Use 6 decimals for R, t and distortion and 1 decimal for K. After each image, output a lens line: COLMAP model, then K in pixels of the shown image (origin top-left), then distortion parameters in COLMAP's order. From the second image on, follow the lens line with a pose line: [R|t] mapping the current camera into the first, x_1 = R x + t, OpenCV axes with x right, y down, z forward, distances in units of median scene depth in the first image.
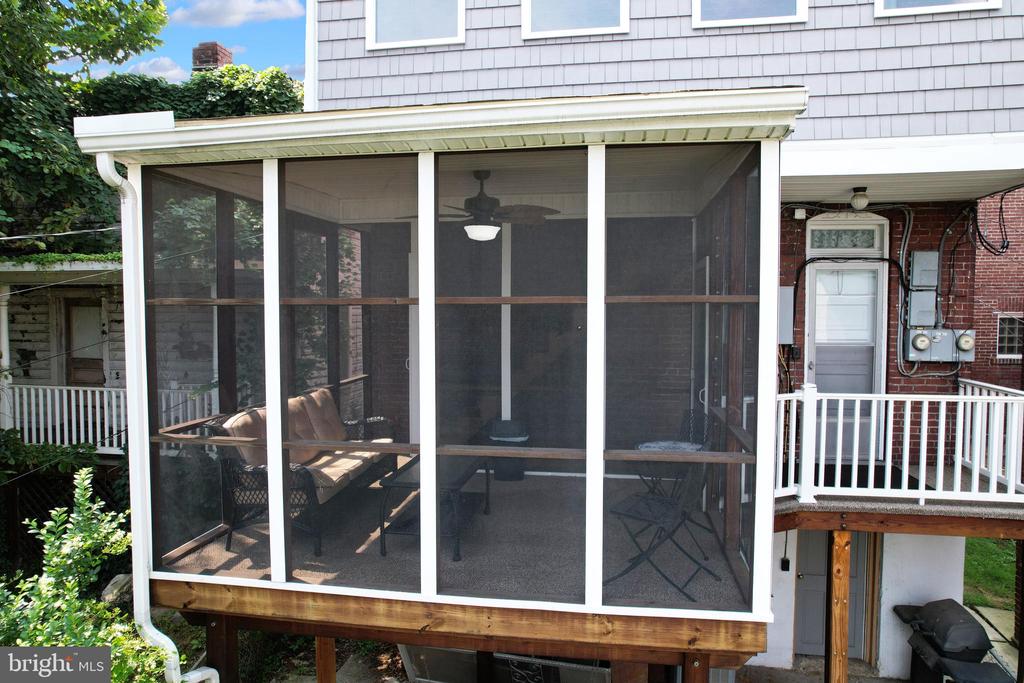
lens RADIAL K [[658.1, 0, 510.7], [0, 658.1, 337.8], [0, 0, 1]] dist [-0.043368, 0.013382]
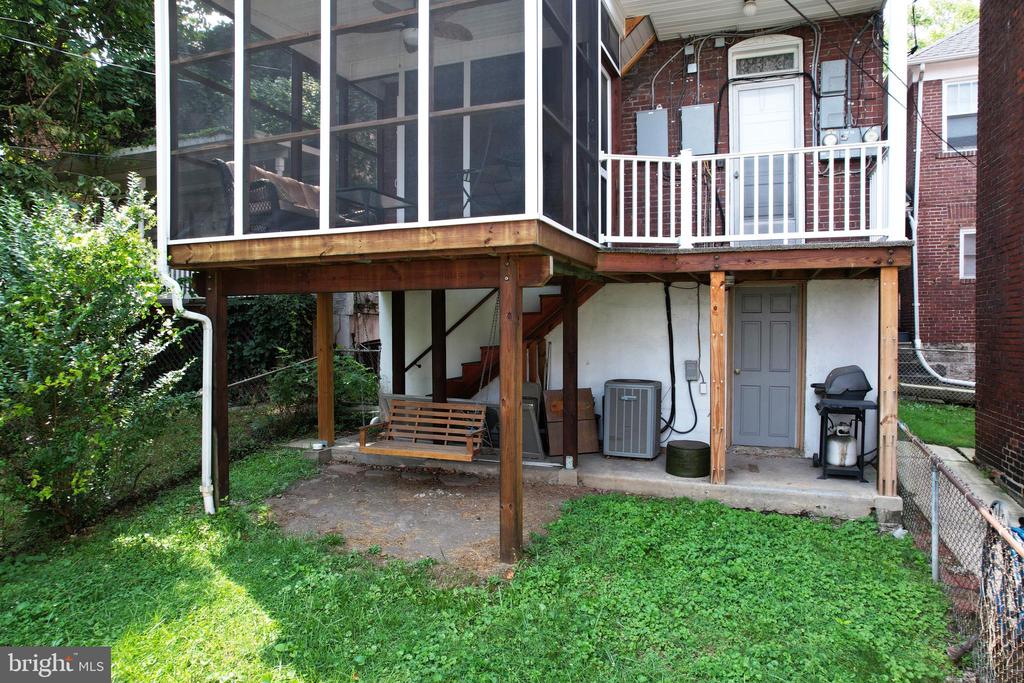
lens RADIAL K [[658.1, 0, 513.5], [0, 658.1, 341.5], [0, 0, 1]] dist [-0.043368, 0.013382]
pose [[0.977376, 0.002883, -0.211490, 0.391780], [-0.010224, 0.999382, -0.033626, 0.451857], [0.211262, 0.035027, 0.976802, -0.215436]]
